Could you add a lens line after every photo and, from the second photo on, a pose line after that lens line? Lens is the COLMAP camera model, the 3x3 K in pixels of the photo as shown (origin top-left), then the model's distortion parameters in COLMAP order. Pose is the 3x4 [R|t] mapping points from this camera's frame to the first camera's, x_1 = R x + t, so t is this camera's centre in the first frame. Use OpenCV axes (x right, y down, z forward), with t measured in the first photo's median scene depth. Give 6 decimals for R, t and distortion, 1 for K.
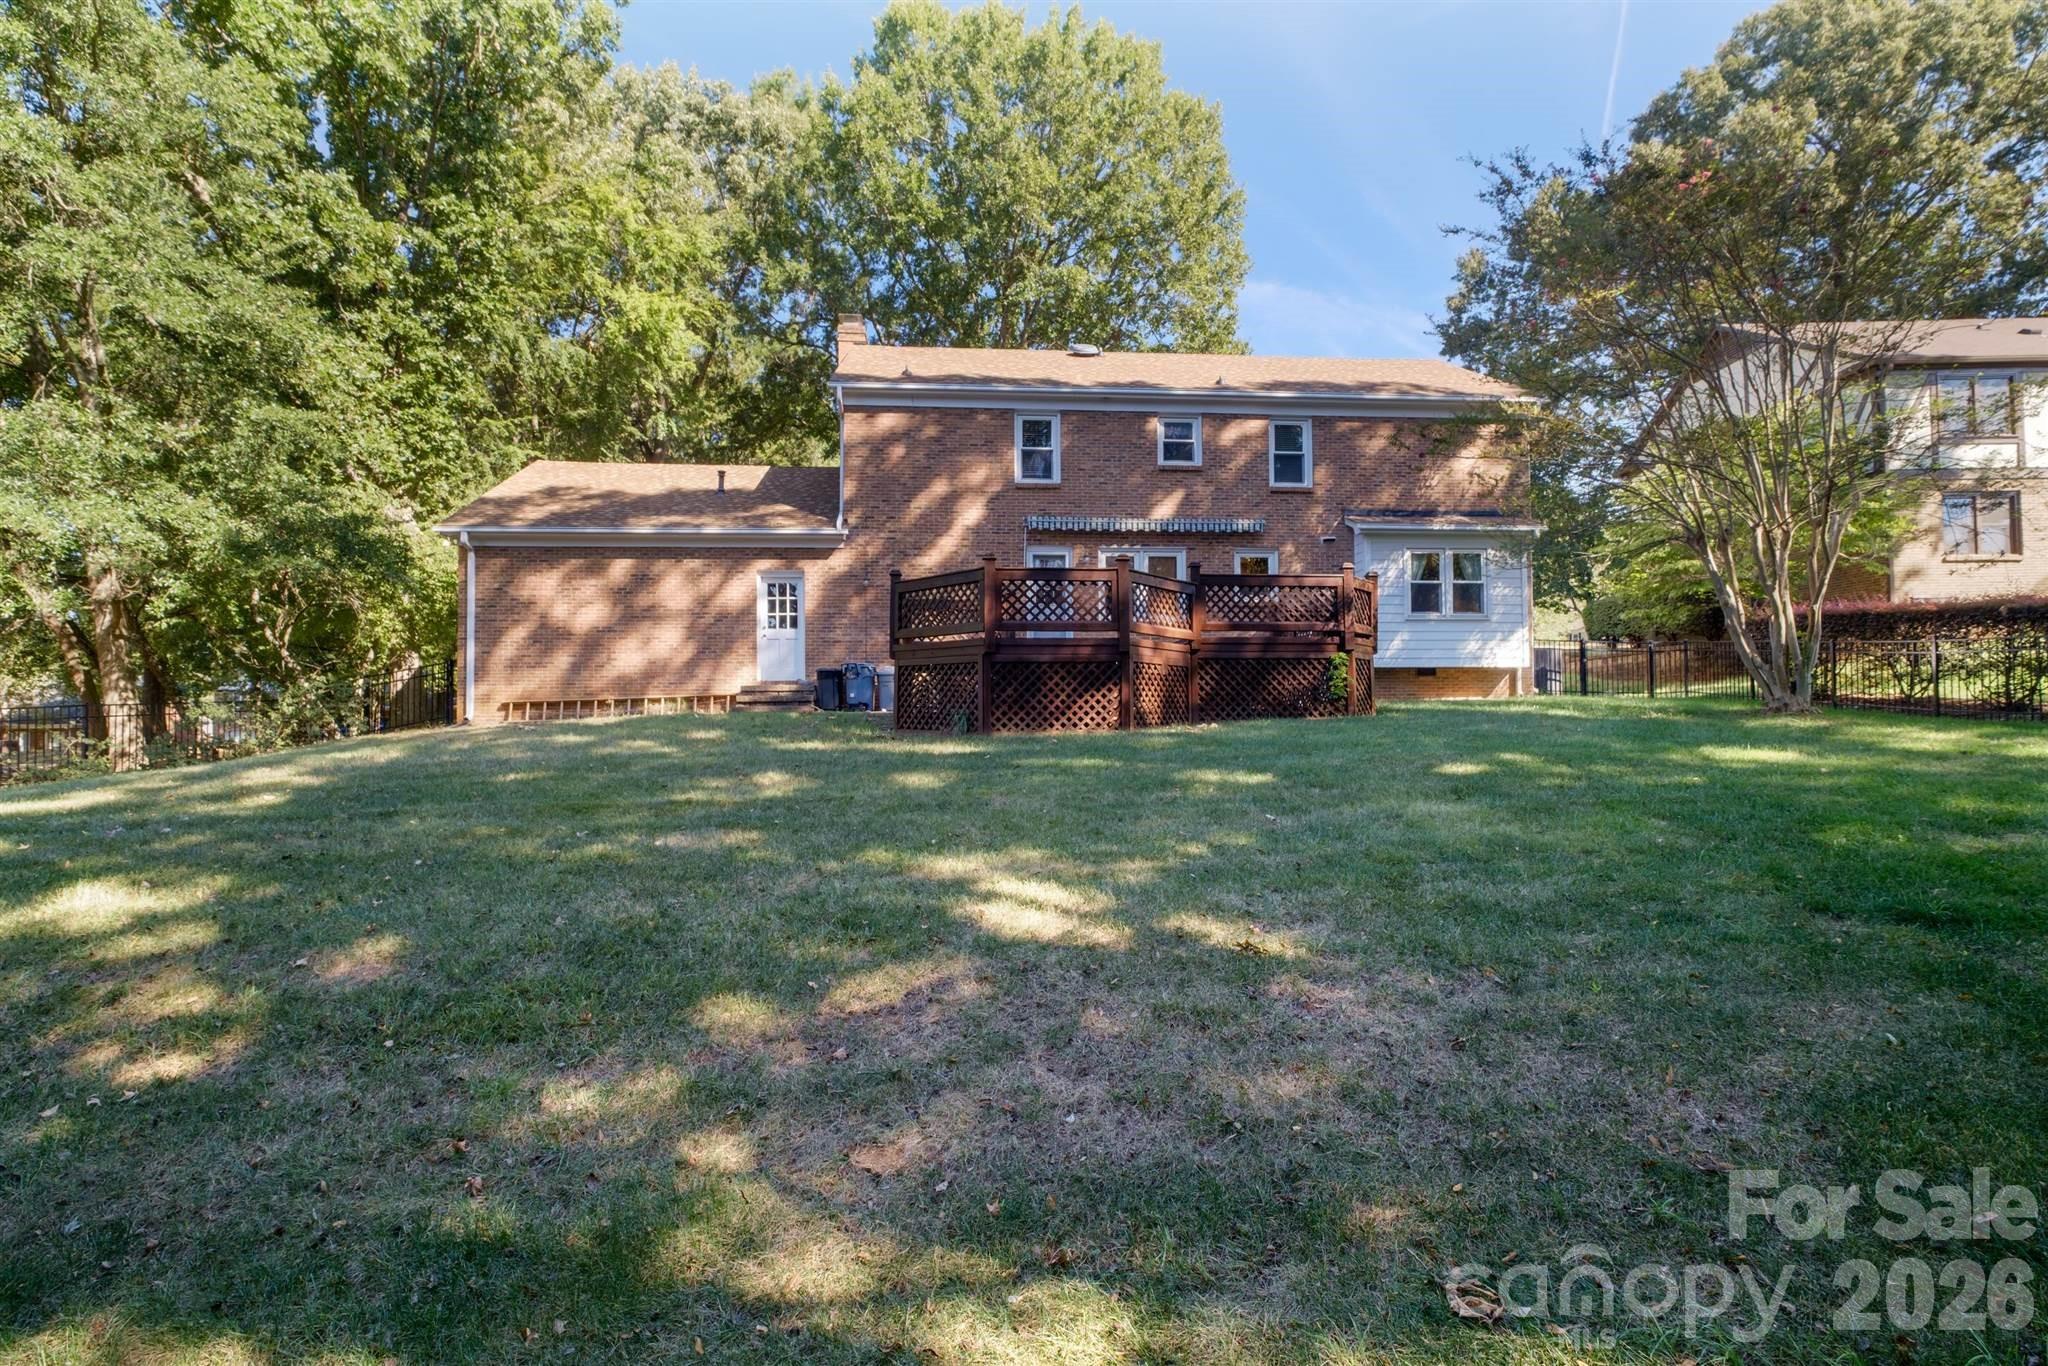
lens RADIAL K [[926.4, 0, 1010.2], [0, 926.4, 702.0], [0, 0, 1]] dist [-0.004672, -0.000766]
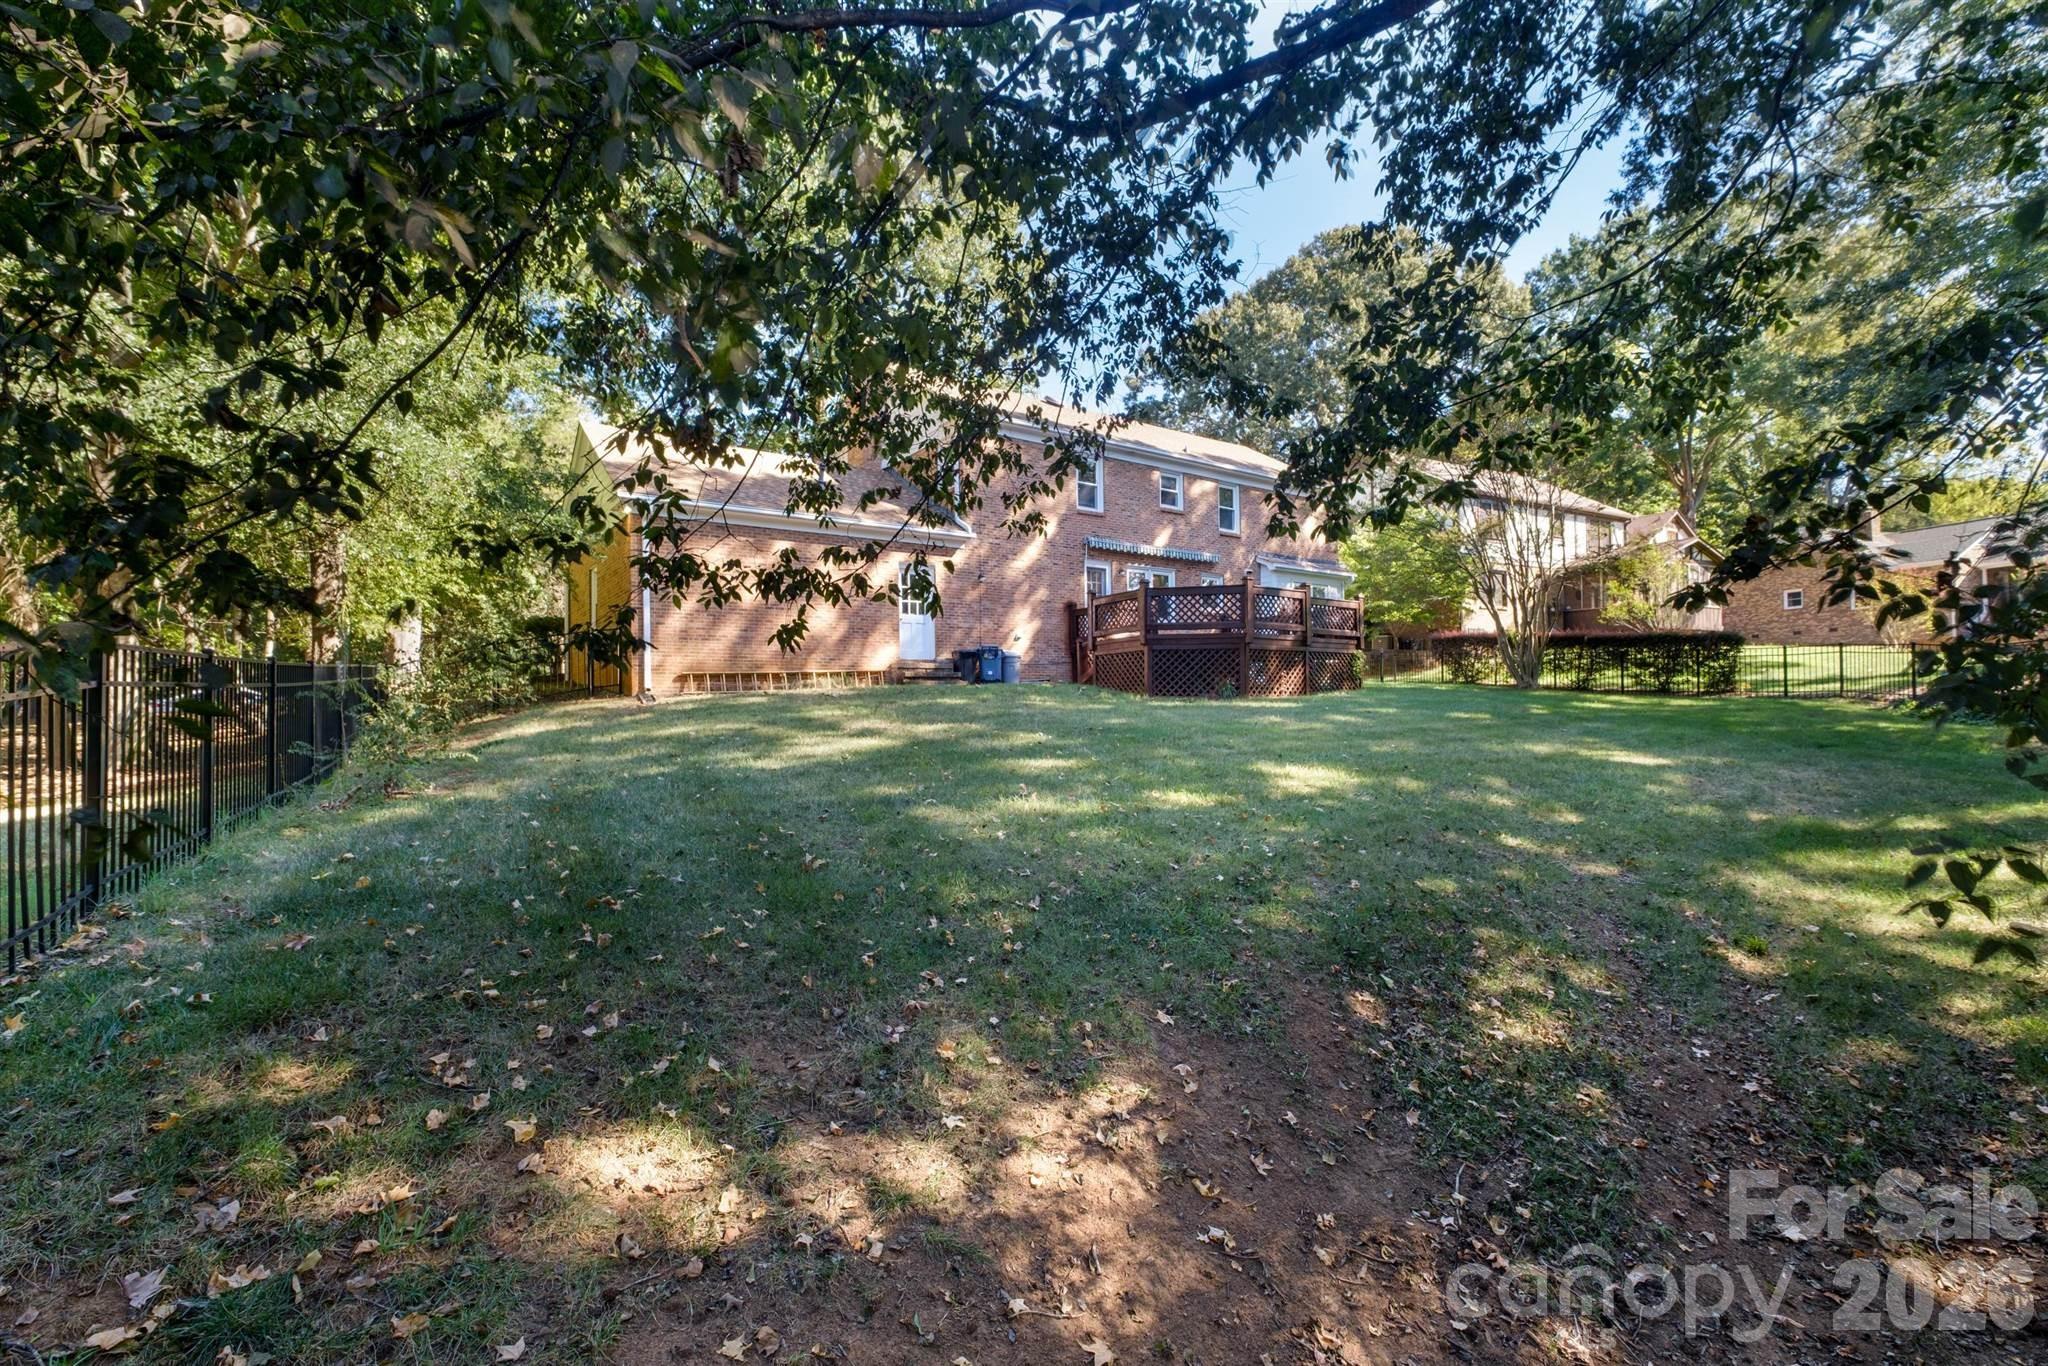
lens RADIAL K [[926.4, 0, 1010.2], [0, 926.4, 702.0], [0, 0, 1]] dist [-0.004672, -0.000766]
pose [[0.856083, 0.004440, 0.516819, -0.723005], [-0.008144, 0.999955, 0.004899, 0.022404], [-0.516774, -0.008403, 0.856081, -0.039778]]
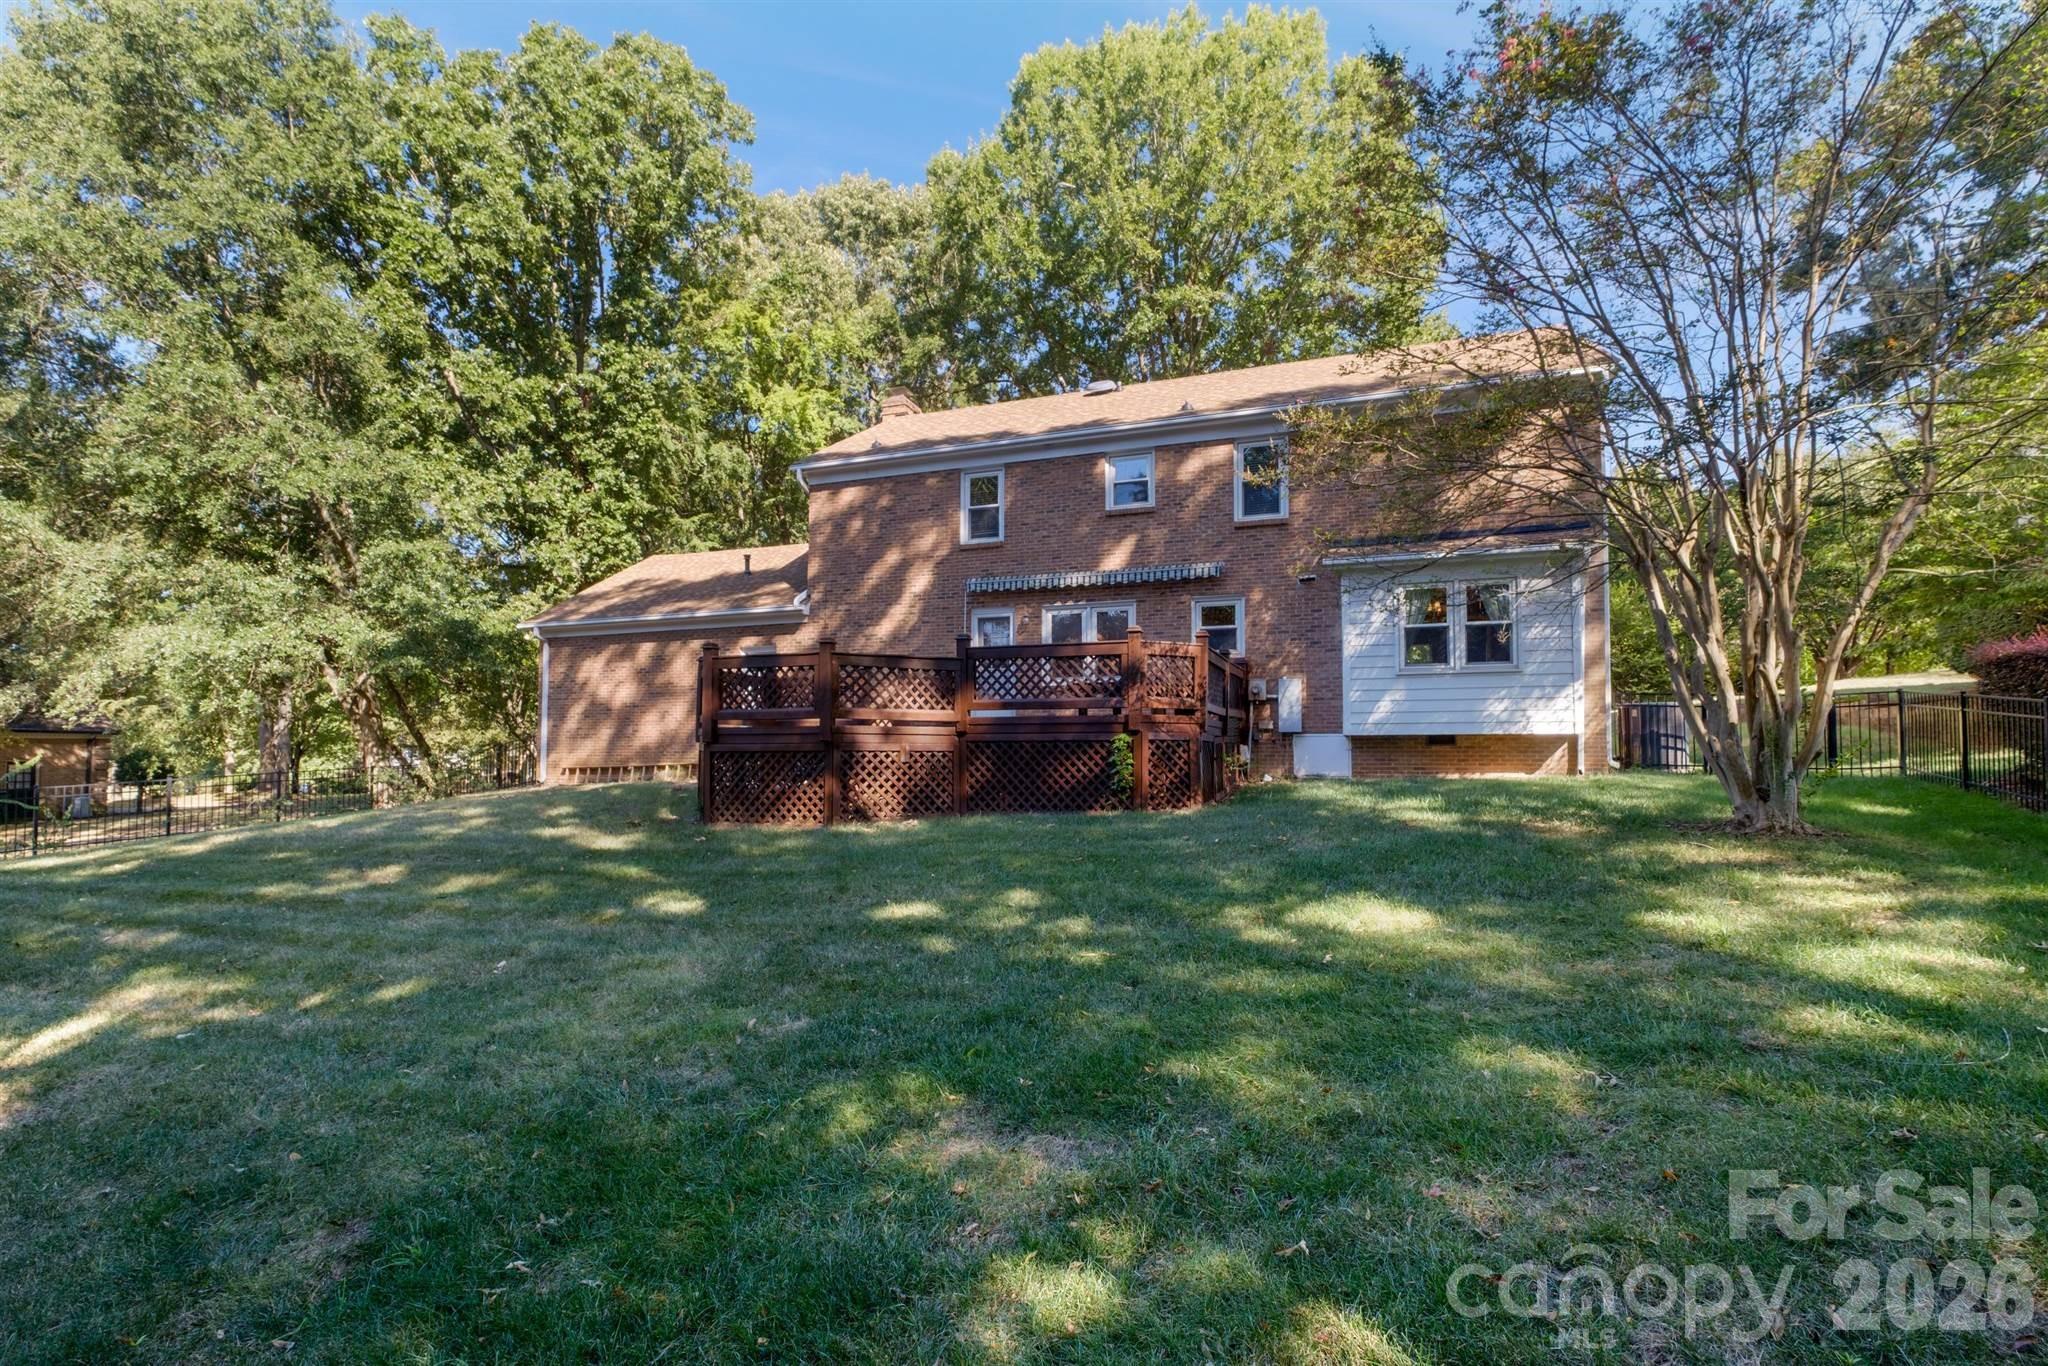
lens RADIAL K [[907.3, 0, 1025.7], [0, 907.3, 726.6], [0, 0, 1]] dist [-0.000700, -0.000177]
pose [[0.913308, -0.006058, -0.407225, 0.449422], [0.004122, 0.999976, -0.005632, -0.041850], [0.407249, 0.003465, 0.913311, 0.164447]]
